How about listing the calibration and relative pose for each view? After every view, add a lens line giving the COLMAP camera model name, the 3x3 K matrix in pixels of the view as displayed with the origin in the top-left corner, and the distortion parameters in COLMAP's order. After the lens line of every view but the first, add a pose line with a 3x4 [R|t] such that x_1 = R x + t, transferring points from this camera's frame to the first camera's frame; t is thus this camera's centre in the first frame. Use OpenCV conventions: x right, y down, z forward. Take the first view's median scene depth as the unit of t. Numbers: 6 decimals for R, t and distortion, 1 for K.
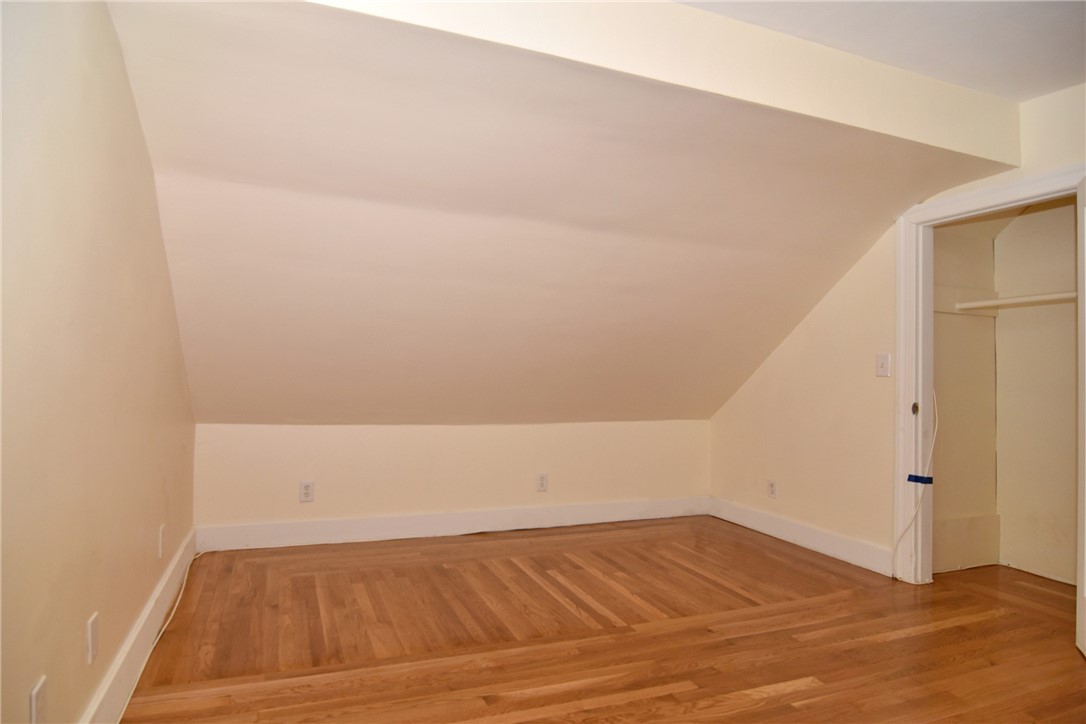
lens RADIAL K [[597.2, 0, 536.8], [0, 597.2, 362.9], [0, 0, 1]] dist [-0.022080, -0.004893]
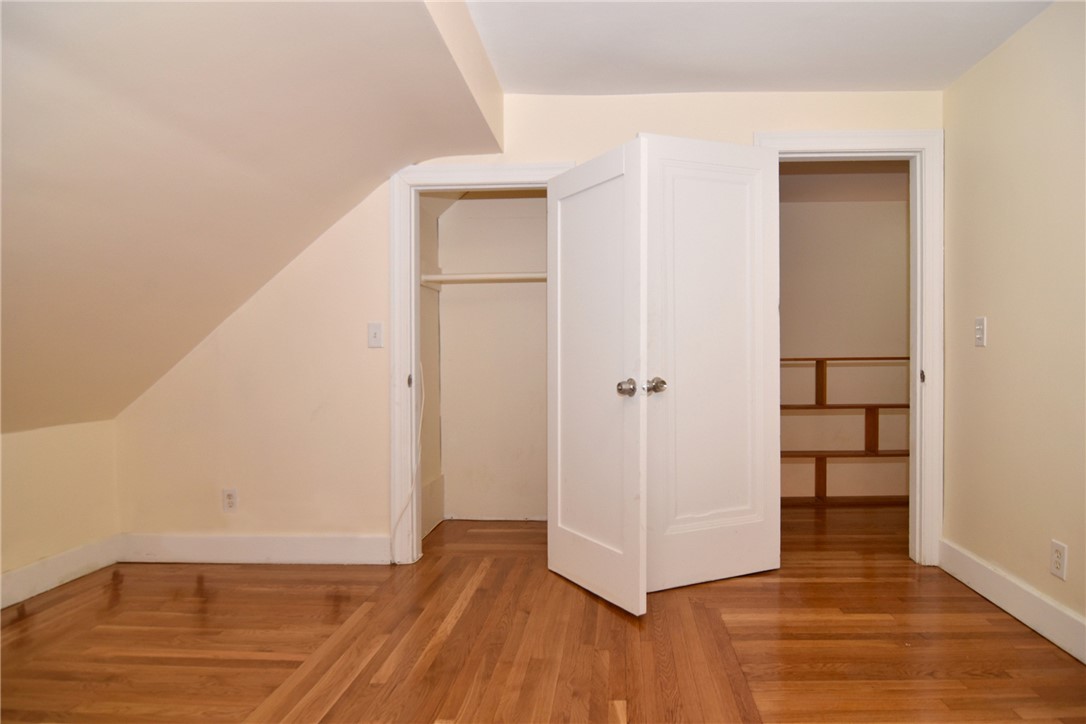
lens RADIAL K [[597.2, 0, 543.6], [0, 597.2, 356.9], [0, 0, 1]] dist [-0.022080, -0.004893]
pose [[0.410767, -0.025607, 0.911380, -0.144253], [0.003529, 0.999643, 0.026496, 0.014818], [-0.911733, -0.007667, 0.410711, 0.409382]]
